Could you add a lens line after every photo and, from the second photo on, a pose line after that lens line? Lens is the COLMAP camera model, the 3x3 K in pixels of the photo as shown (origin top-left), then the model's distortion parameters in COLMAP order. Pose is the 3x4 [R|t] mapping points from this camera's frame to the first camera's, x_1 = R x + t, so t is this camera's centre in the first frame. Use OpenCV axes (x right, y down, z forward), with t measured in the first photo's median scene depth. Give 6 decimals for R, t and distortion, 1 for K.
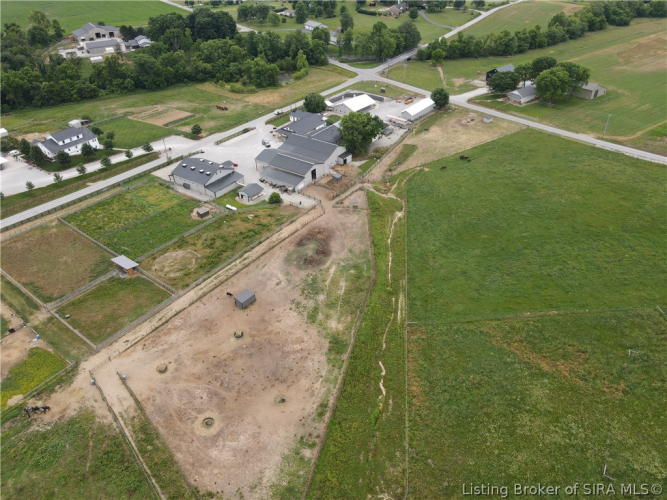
lens RADIAL K [[489.5, 0, 340.0], [0, 489.5, 249.5], [0, 0, 1]] dist [0.003247, 0.004928]
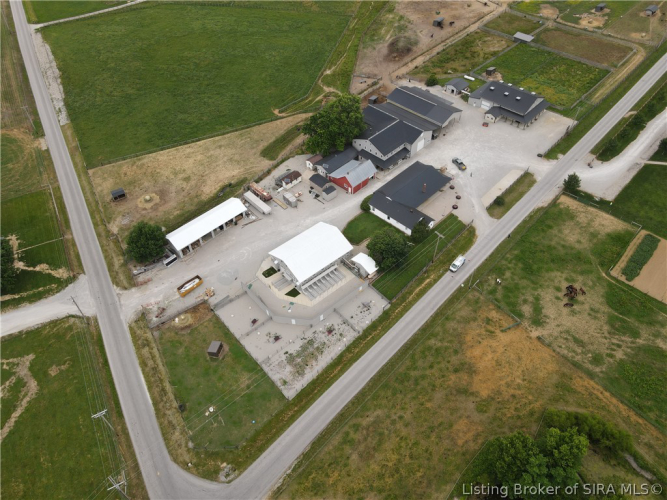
lens RADIAL K [[489.5, 0, 340.0], [0, 489.5, 249.5], [0, 0, 1]] dist [0.003247, 0.004928]
pose [[-0.988333, -0.083433, 0.127422, -0.098724], [0.114116, 0.148429, 0.982317, -1.173527], [-0.100871, 0.985397, -0.137176, 1.556432]]
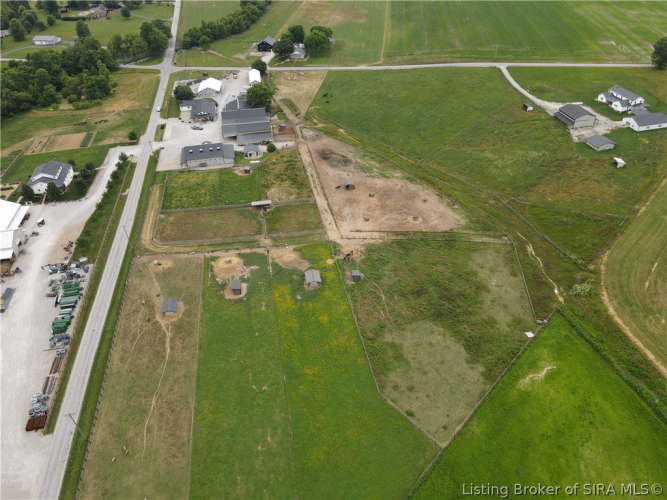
lens RADIAL K [[489.5, 0, 340.0], [0, 489.5, 249.5], [0, 0, 1]] dist [0.003247, 0.004928]
pose [[0.688535, -0.436614, 0.579040, -0.950953], [0.418721, 0.891262, 0.174138, -0.005089], [-0.592108, 0.122556, 0.796485, -0.219482]]
